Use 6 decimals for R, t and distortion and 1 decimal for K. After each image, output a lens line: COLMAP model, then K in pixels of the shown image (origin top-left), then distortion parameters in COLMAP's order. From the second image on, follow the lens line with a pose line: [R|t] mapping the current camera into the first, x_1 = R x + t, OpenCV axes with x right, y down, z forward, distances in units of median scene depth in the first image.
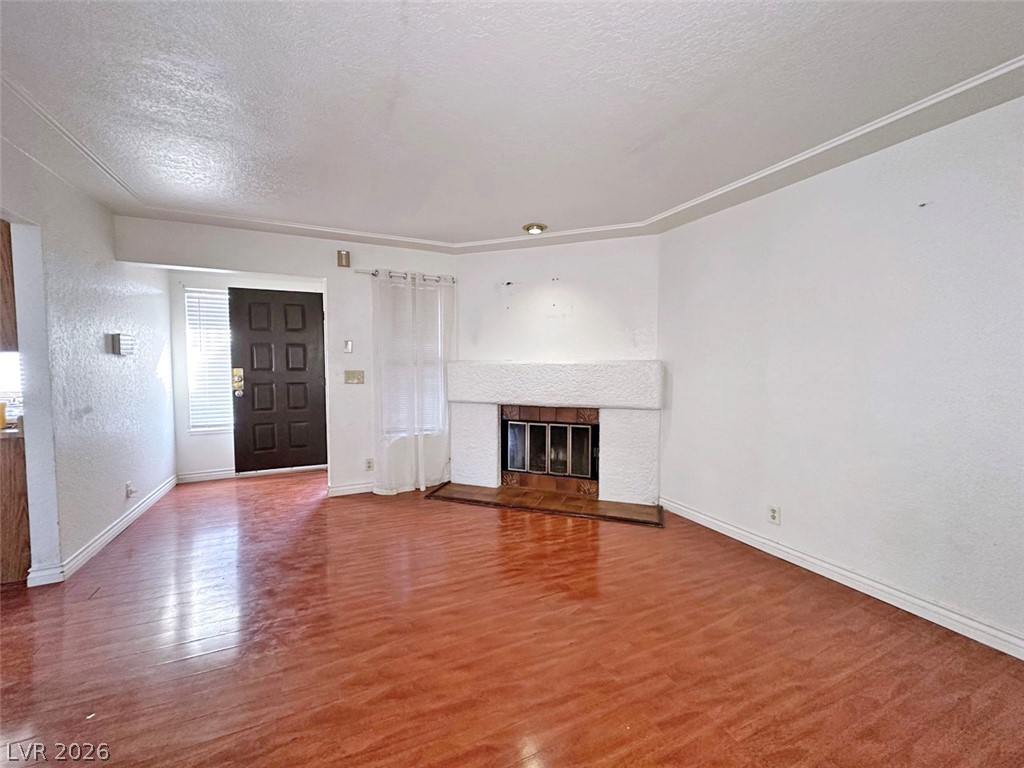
lens RADIAL K [[410.8, 0, 506.7], [0, 410.8, 381.0], [0, 0, 1]] dist [0.000594, -0.000372]
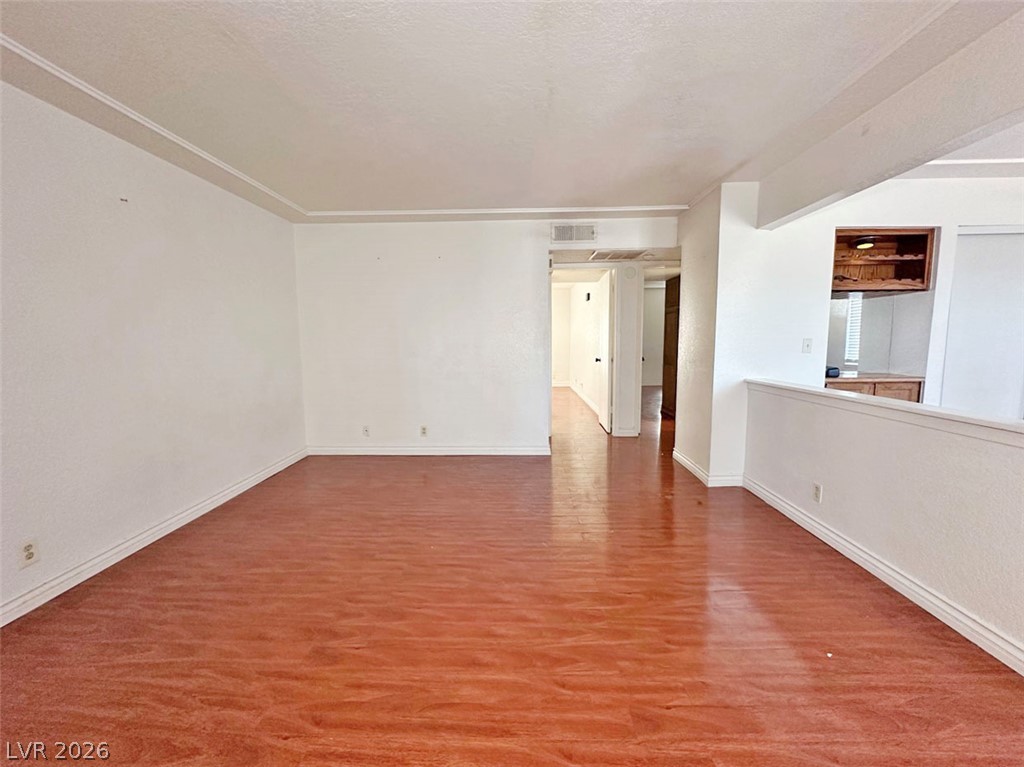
lens RADIAL K [[410.8, 0, 512.7], [0, 410.8, 382.9], [0, 0, 1]] dist [0.000594, -0.000372]
pose [[-0.901822, -0.039127, 0.430332, -0.273917], [0.028210, 0.988436, 0.148989, -0.029926], [-0.431185, 0.146502, -0.890290, 0.869707]]
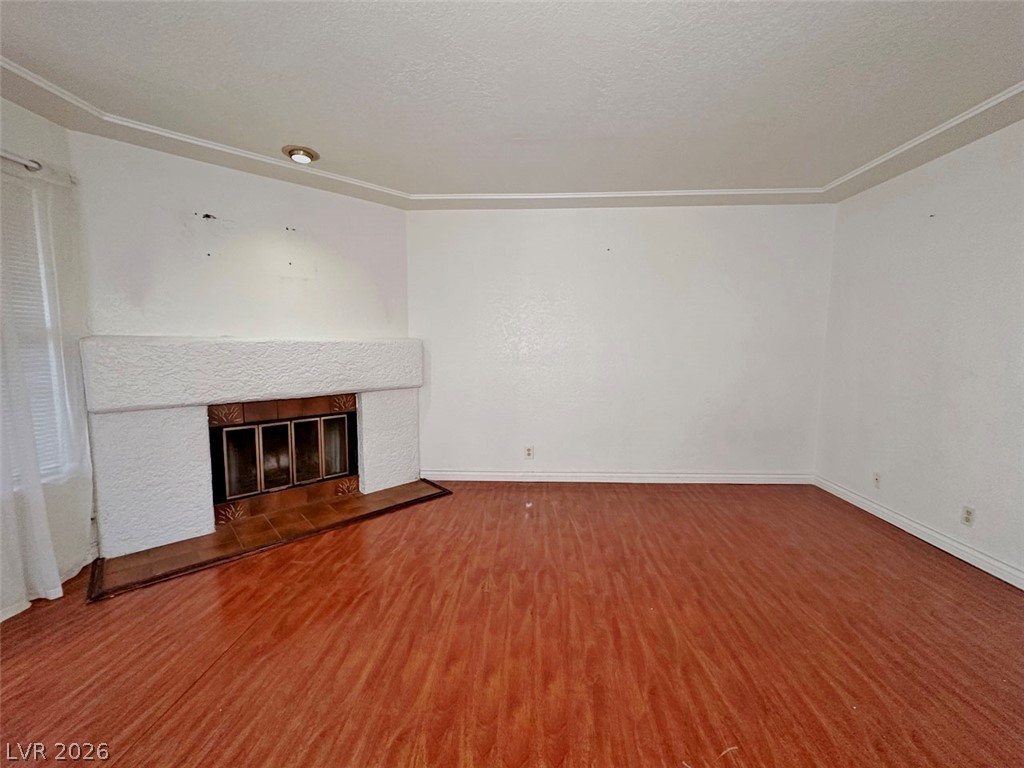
lens RADIAL K [[410.8, 0, 515.6], [0, 410.8, 382.1], [0, 0, 1]] dist [0.000594, -0.000372]
pose [[0.450298, -0.083557, 0.888960, -0.399176], [0.040545, 0.996498, 0.073127, -0.006664], [-0.891957, 0.003114, 0.452109, 0.299503]]
